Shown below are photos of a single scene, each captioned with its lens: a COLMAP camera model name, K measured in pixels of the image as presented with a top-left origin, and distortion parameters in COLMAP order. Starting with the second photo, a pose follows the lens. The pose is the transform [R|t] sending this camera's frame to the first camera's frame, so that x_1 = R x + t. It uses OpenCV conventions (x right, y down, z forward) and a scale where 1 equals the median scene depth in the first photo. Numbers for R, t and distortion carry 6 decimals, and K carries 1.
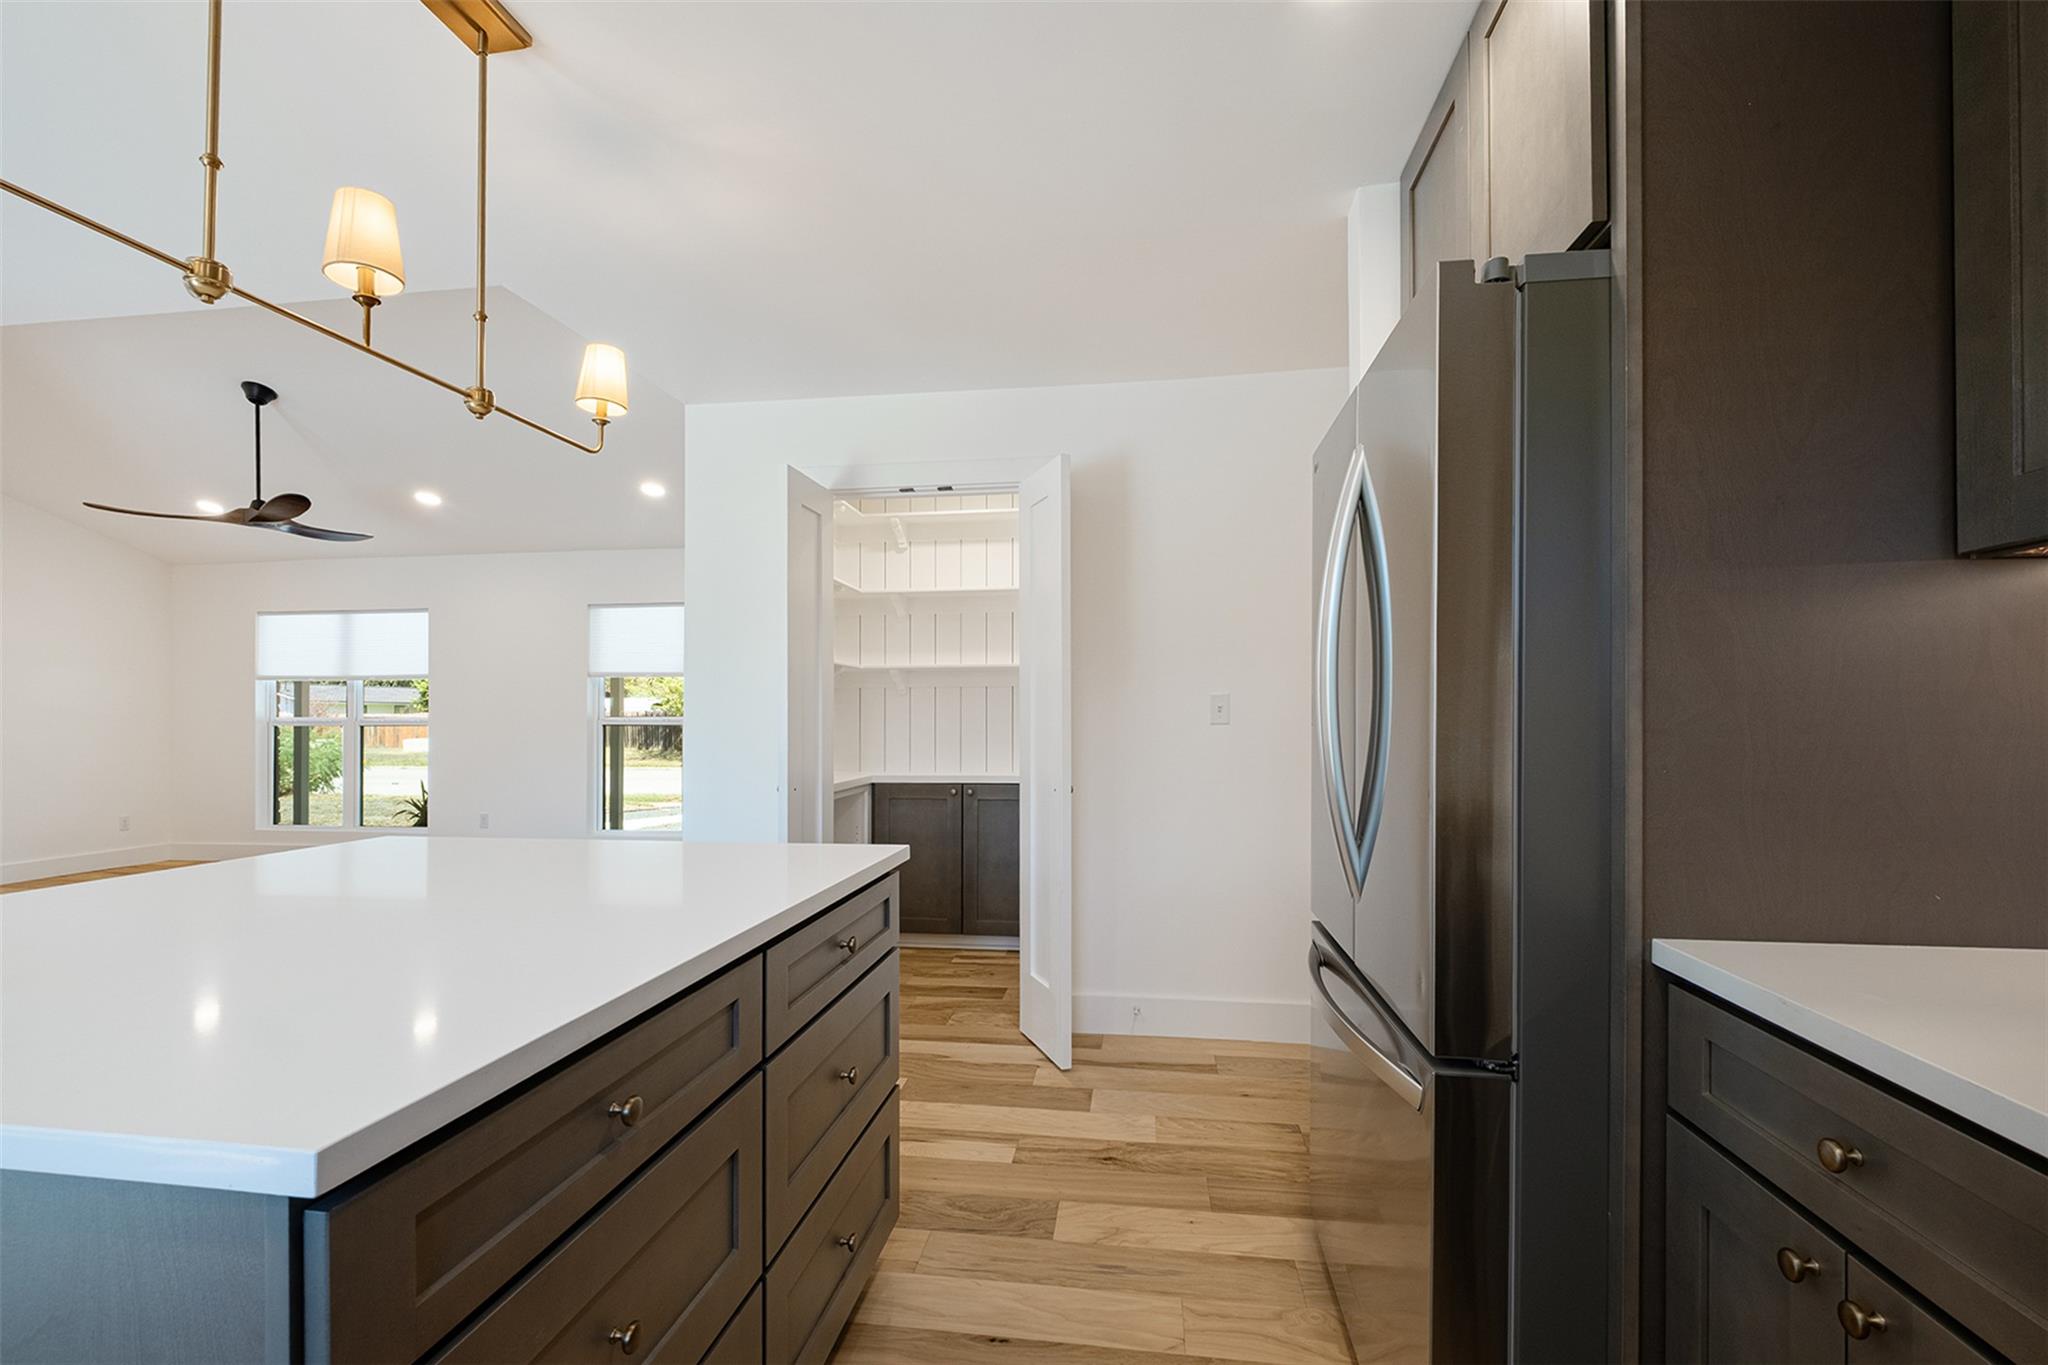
lens RADIAL K [[905.8, 0, 1011.9], [0, 905.8, 717.8], [0, 0, 1]] dist [0.002467, -0.000544]
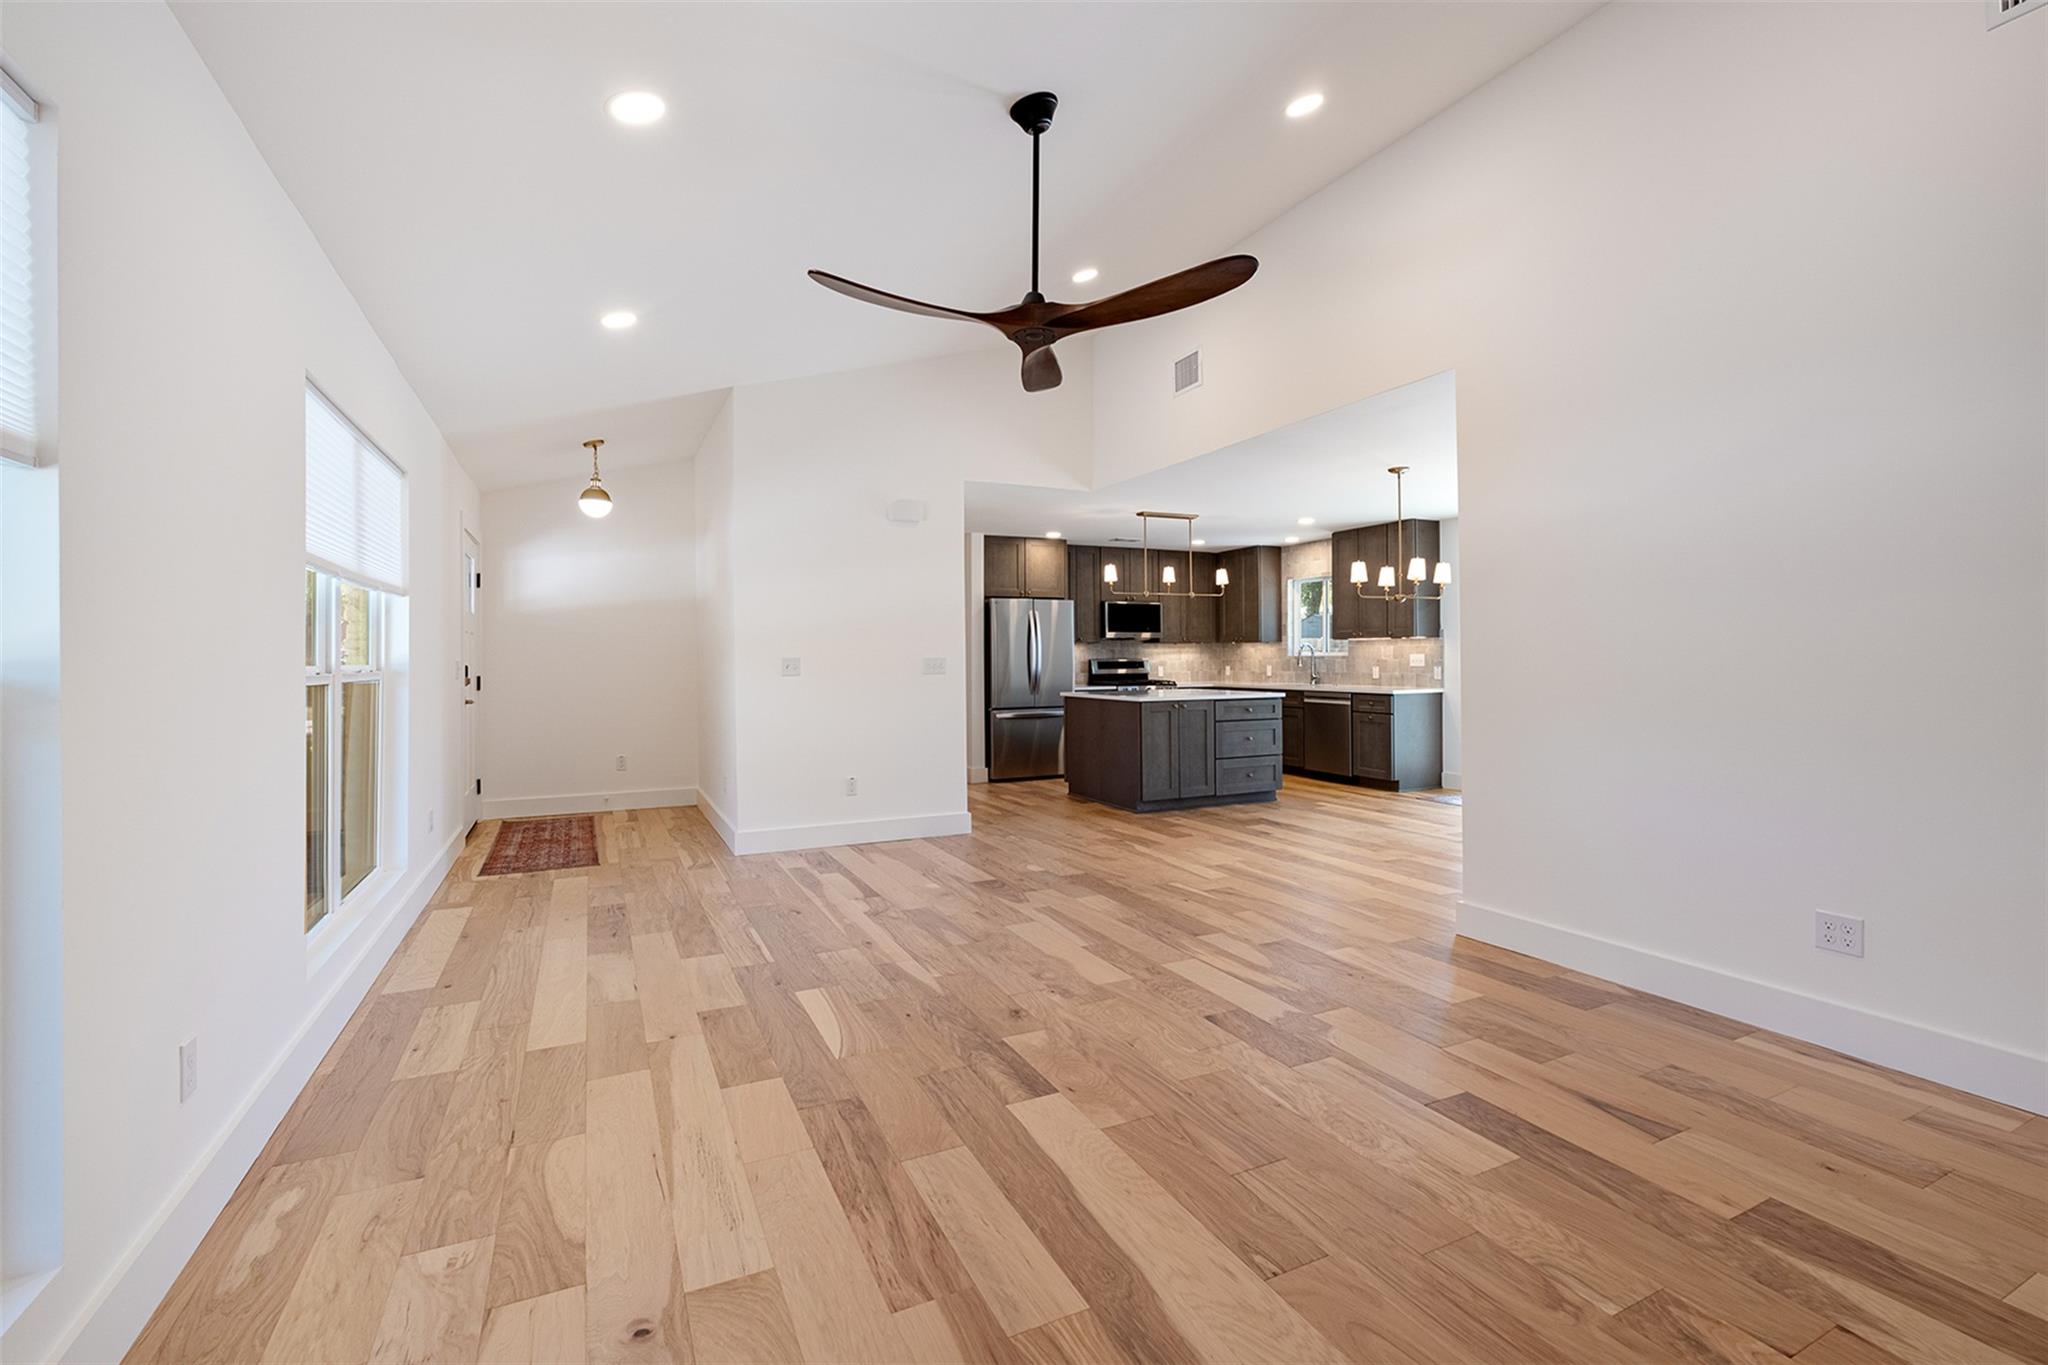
lens RADIAL K [[893.6, 0, 1022.2], [0, 893.6, 662.2], [0, 0, 1]] dist [0.007264, -0.007712]
pose [[-0.565516, 0.005313, 0.824720, -1.003674], [0.011502, 0.999933, 0.001445, -0.000910], [-0.824657, 0.010303, -0.565539, 1.025989]]
